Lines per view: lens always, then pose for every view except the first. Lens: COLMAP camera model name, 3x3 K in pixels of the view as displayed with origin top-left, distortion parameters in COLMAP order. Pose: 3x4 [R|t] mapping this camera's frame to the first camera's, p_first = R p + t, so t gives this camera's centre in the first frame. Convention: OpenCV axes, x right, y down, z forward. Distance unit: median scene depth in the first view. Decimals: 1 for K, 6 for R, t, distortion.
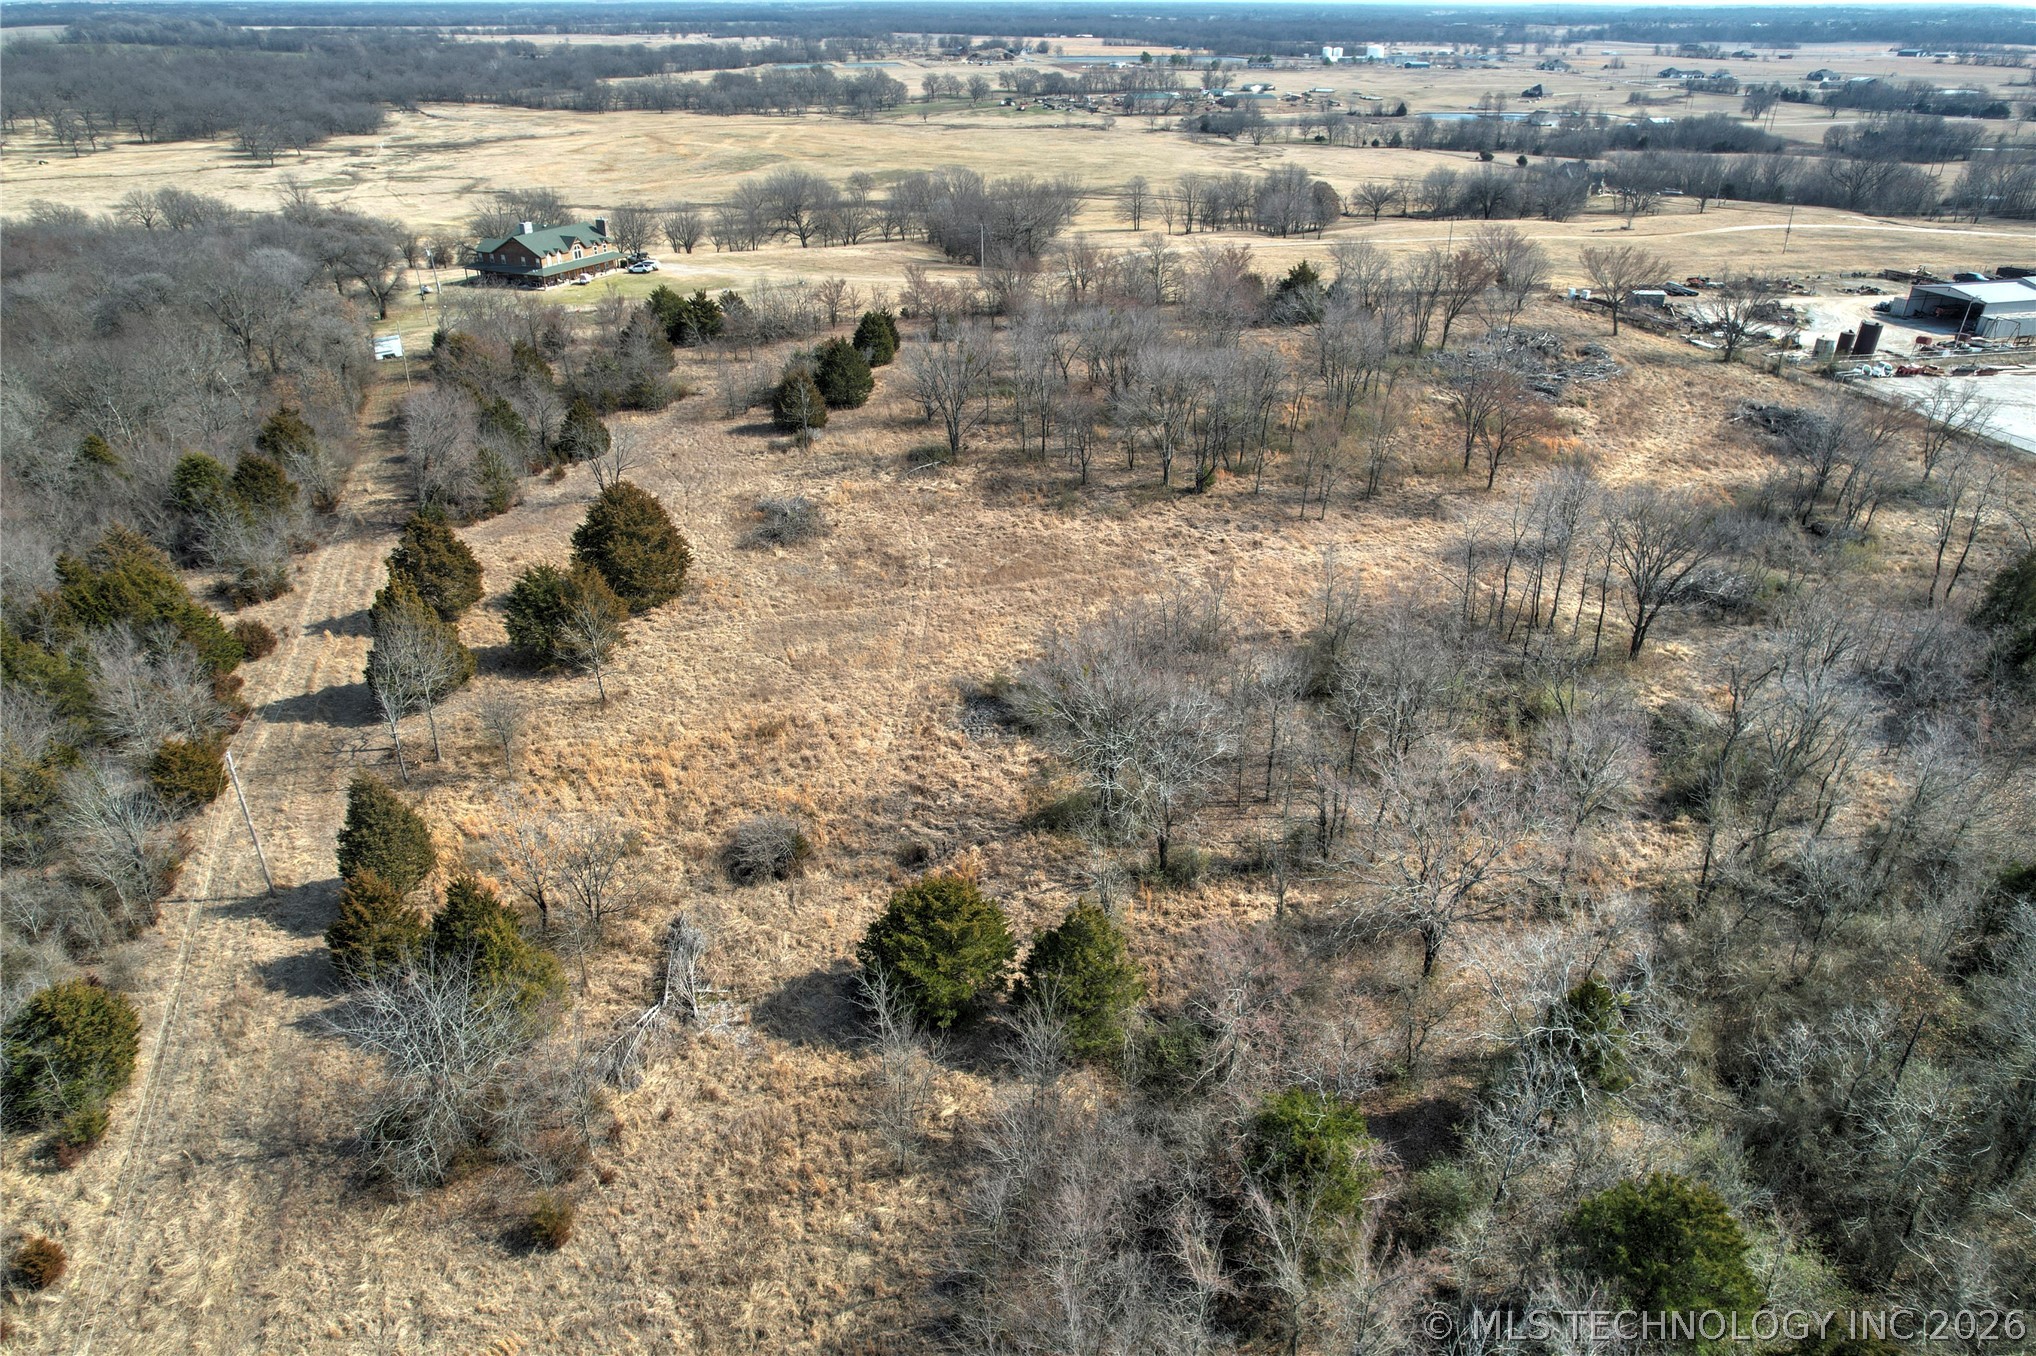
lens RADIAL K [[1307.3, 0, 1023.5], [0, 1307.3, 666.1], [0, 0, 1]] dist [-0.081067, 0.071589]
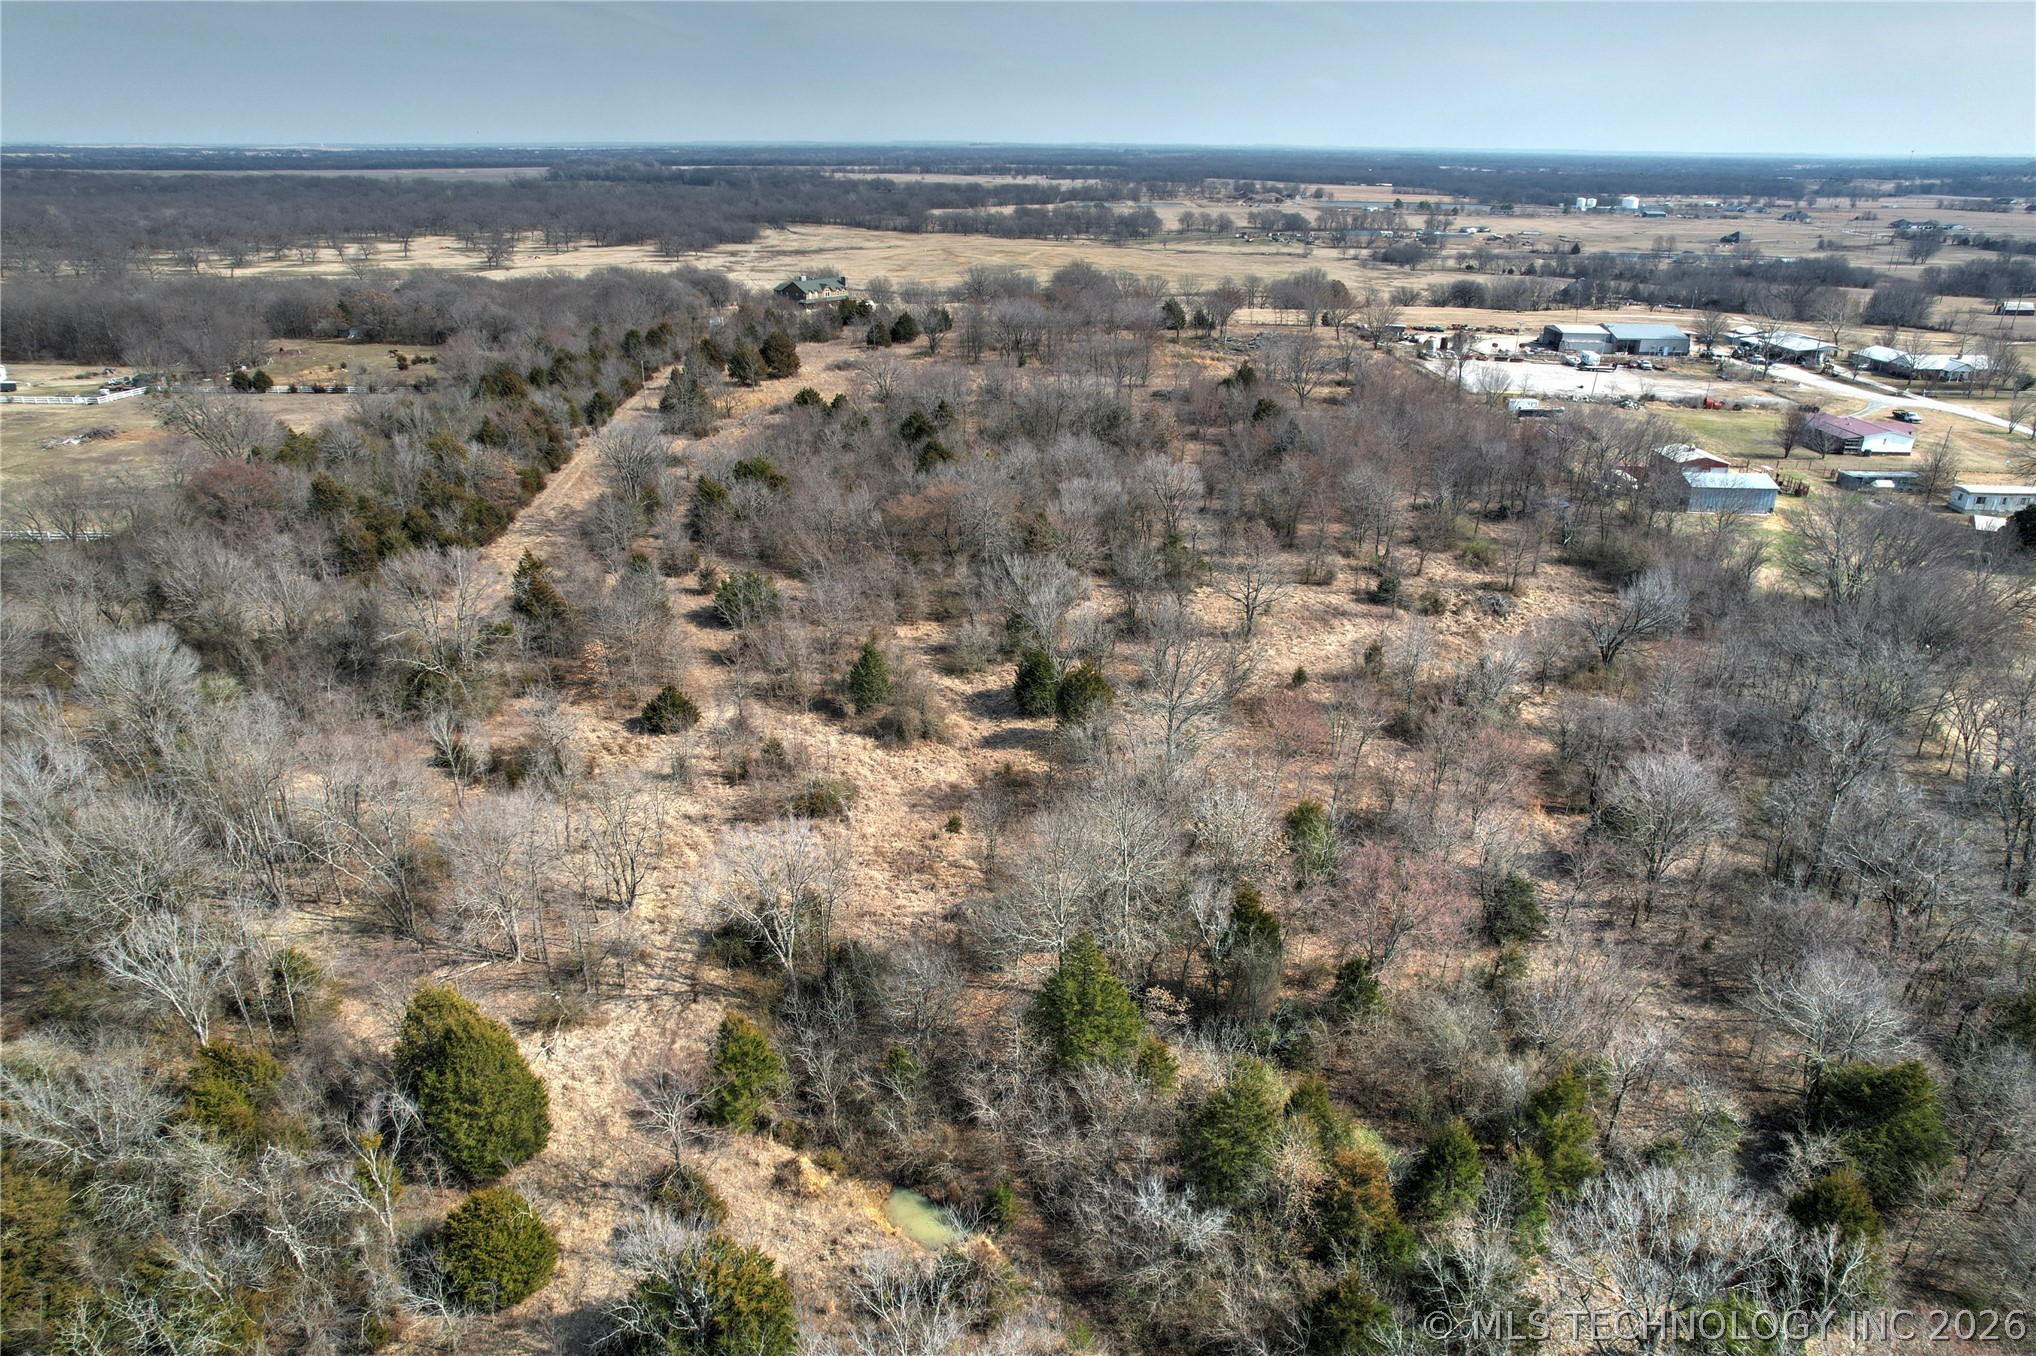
lens RADIAL K [[1305.6, 0, 1005.7], [0, 1305.6, 681.8], [0, 0, 1]] dist [-0.081603, 0.072715]
pose [[0.965144, 0.103770, -0.240269, 0.102761], [-0.123810, 0.989846, -0.069828, 0.083171], [0.230583, 0.097142, 0.968192, -0.169206]]
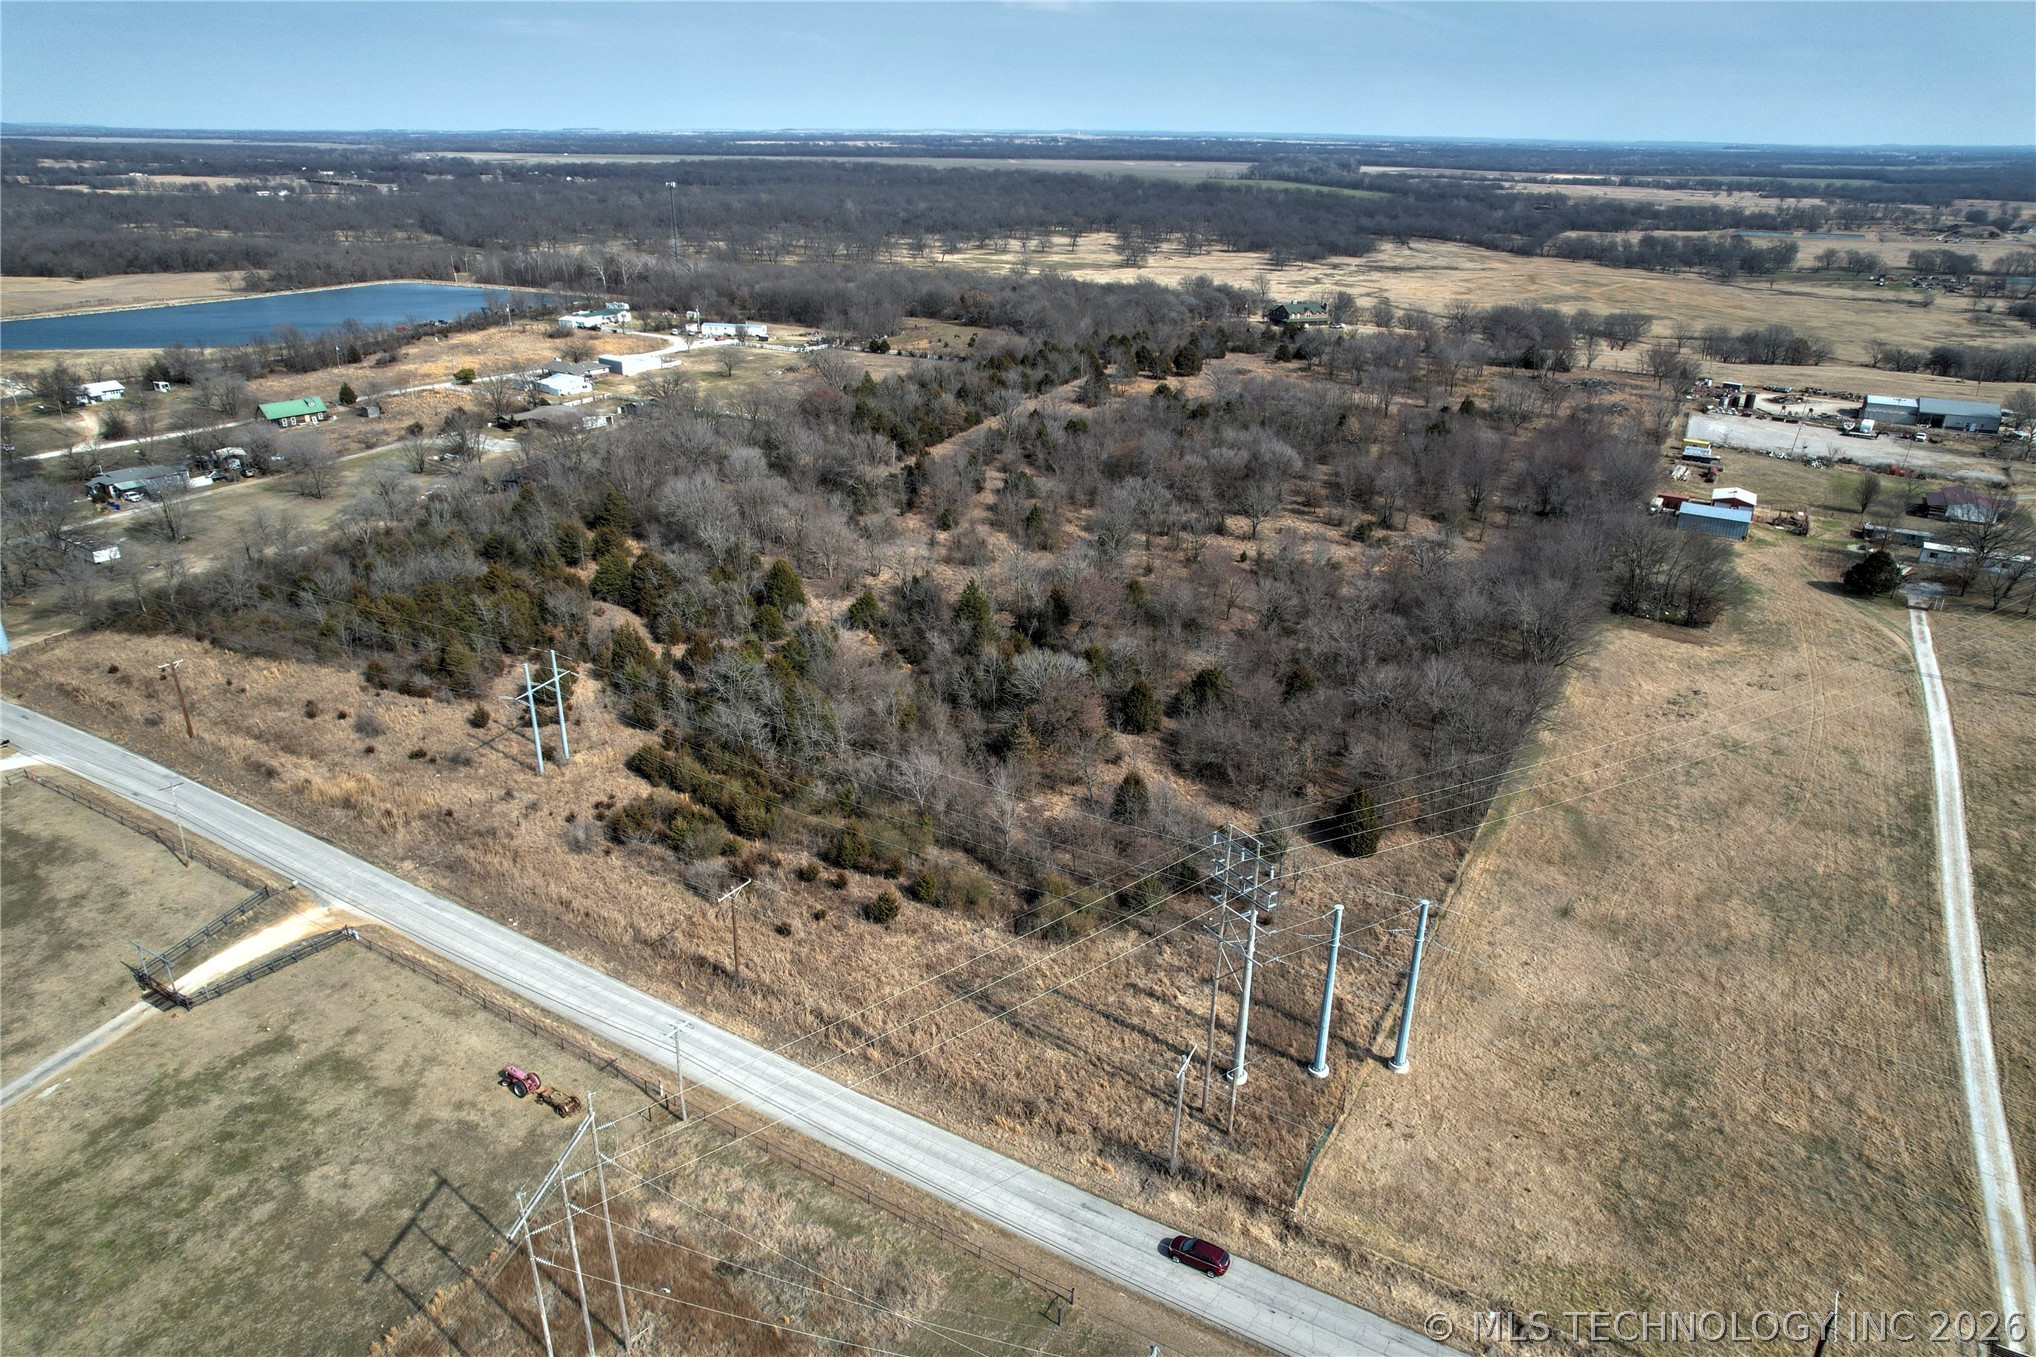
lens RADIAL K [[1305.6, 0, 1005.7], [0, 1305.6, 682.3], [0, 0, 1]] dist [-0.081603, 0.072715]
pose [[0.710876, 0.282134, -0.644248, 0.255889], [-0.331816, 0.942198, 0.046483, 0.098136], [0.620124, 0.180728, 0.763403, -0.261126]]
